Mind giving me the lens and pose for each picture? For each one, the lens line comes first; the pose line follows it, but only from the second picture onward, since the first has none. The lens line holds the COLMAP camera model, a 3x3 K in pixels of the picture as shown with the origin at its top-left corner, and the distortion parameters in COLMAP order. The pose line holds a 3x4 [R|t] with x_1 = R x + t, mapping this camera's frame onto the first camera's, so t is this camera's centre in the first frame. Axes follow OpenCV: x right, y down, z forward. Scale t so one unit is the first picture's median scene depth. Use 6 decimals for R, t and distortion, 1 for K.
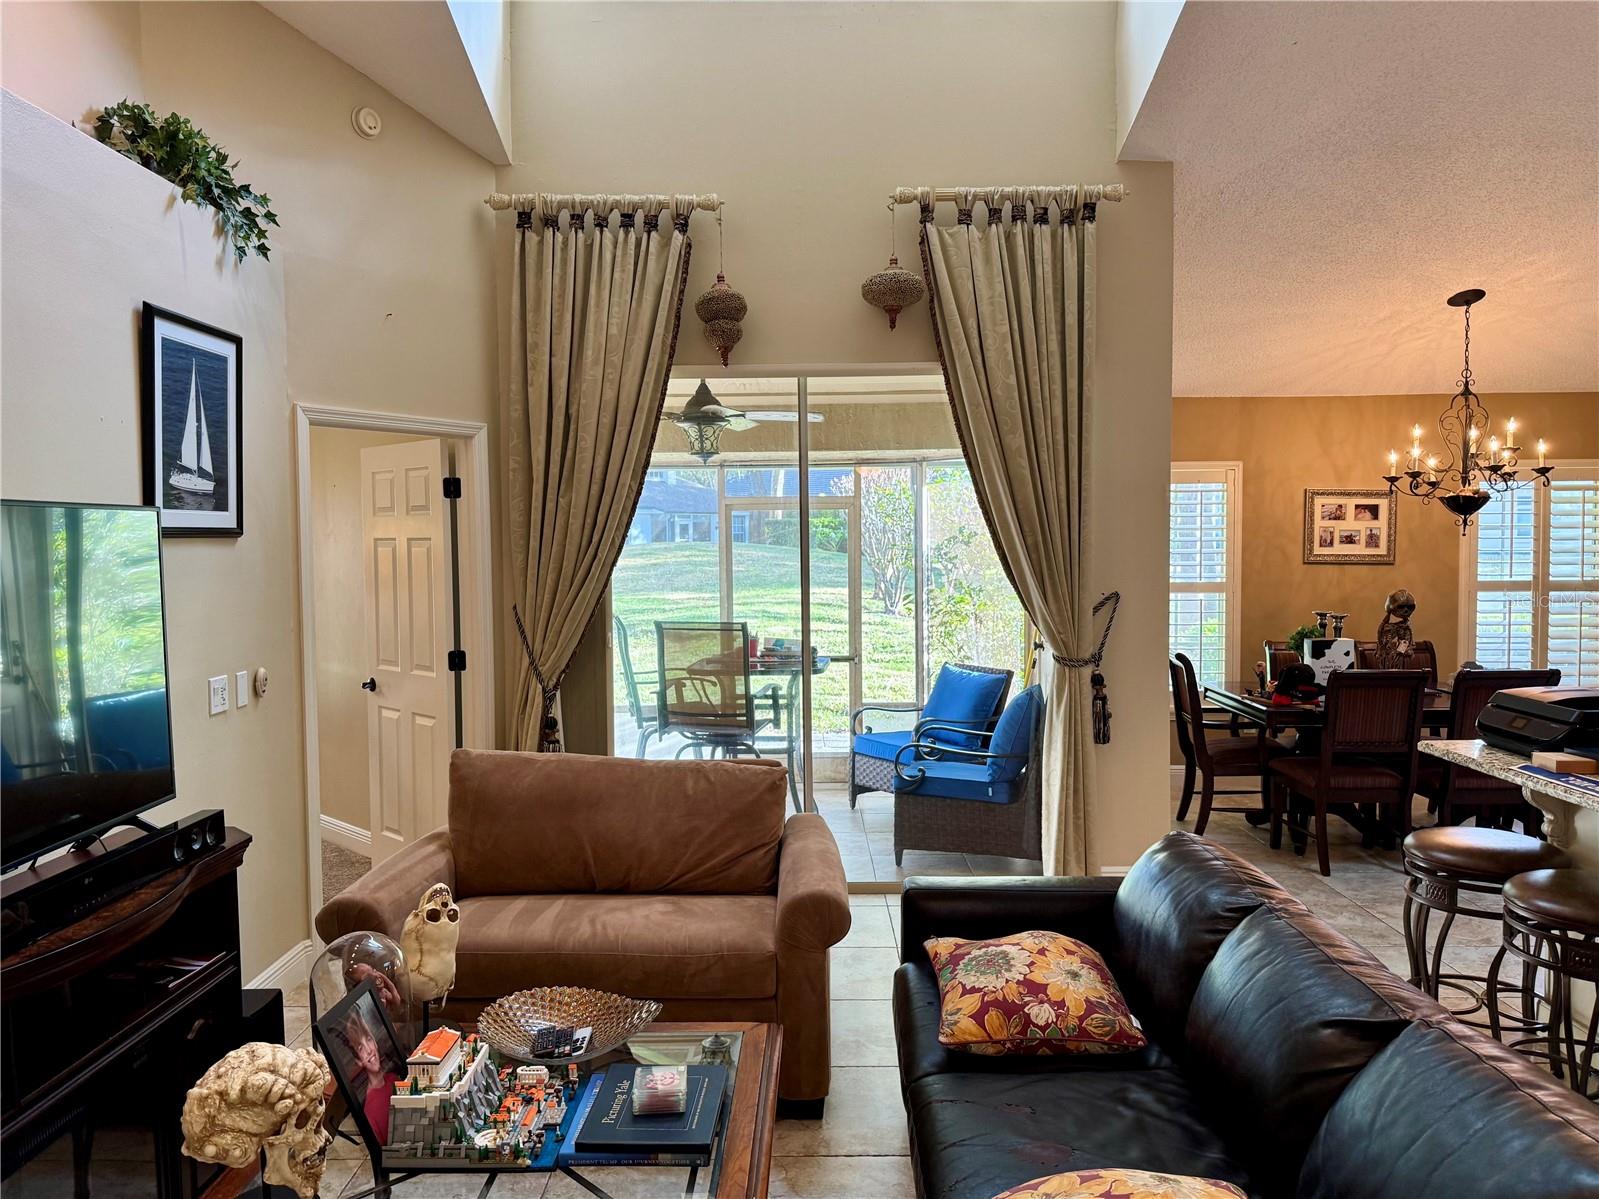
lens RADIAL K [[1132.3, 0, 801.1], [0, 1132.3, 607.6], [0, 0, 1]] dist [0.046515, -0.057495]
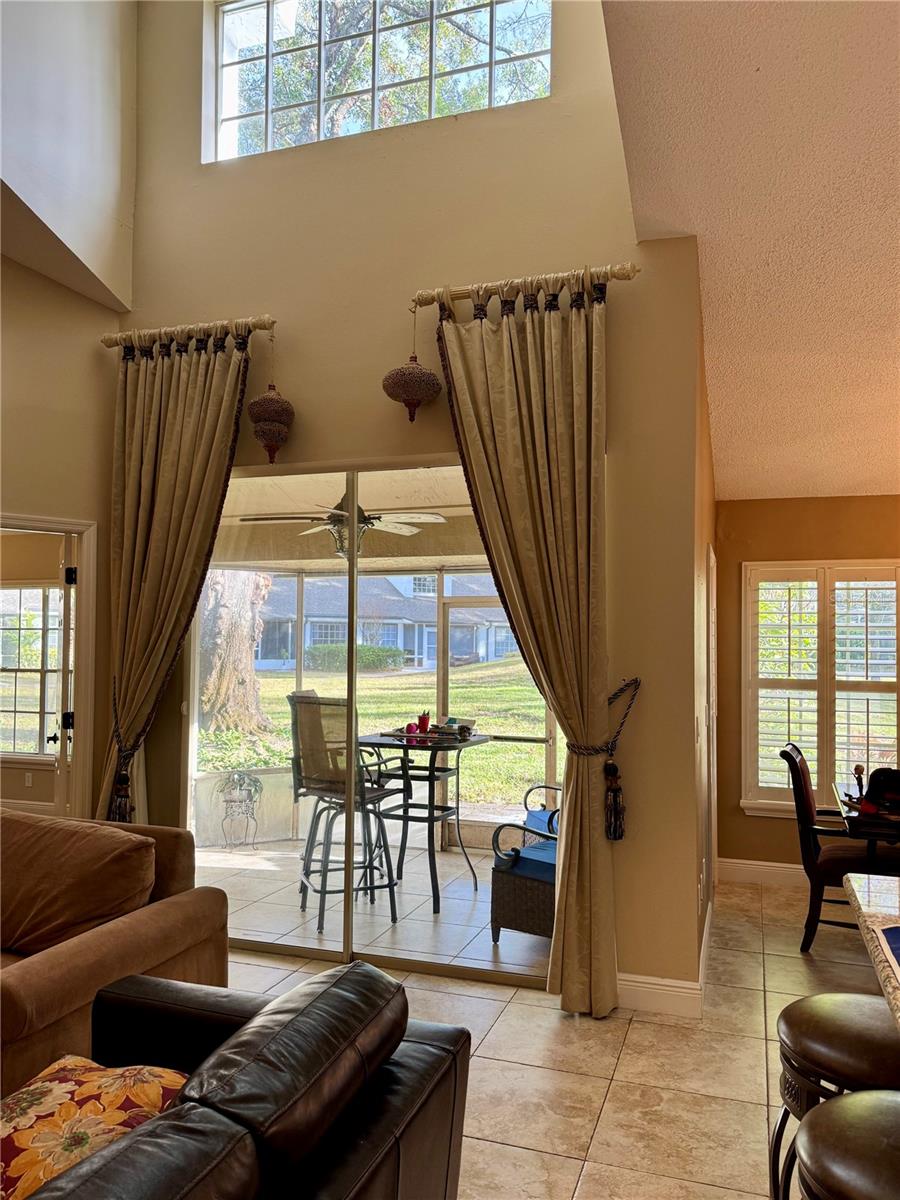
lens RADIAL K [[849.7, 0, 458.5], [0, 849.7, 626.5], [0, 0, 1]] dist [0.046515, -0.057495]
pose [[0.949034, 0.010153, -0.315009, 0.372112], [-0.036936, 0.996176, -0.079172, 0.004652], [0.313001, 0.086772, 0.945781, 0.282727]]
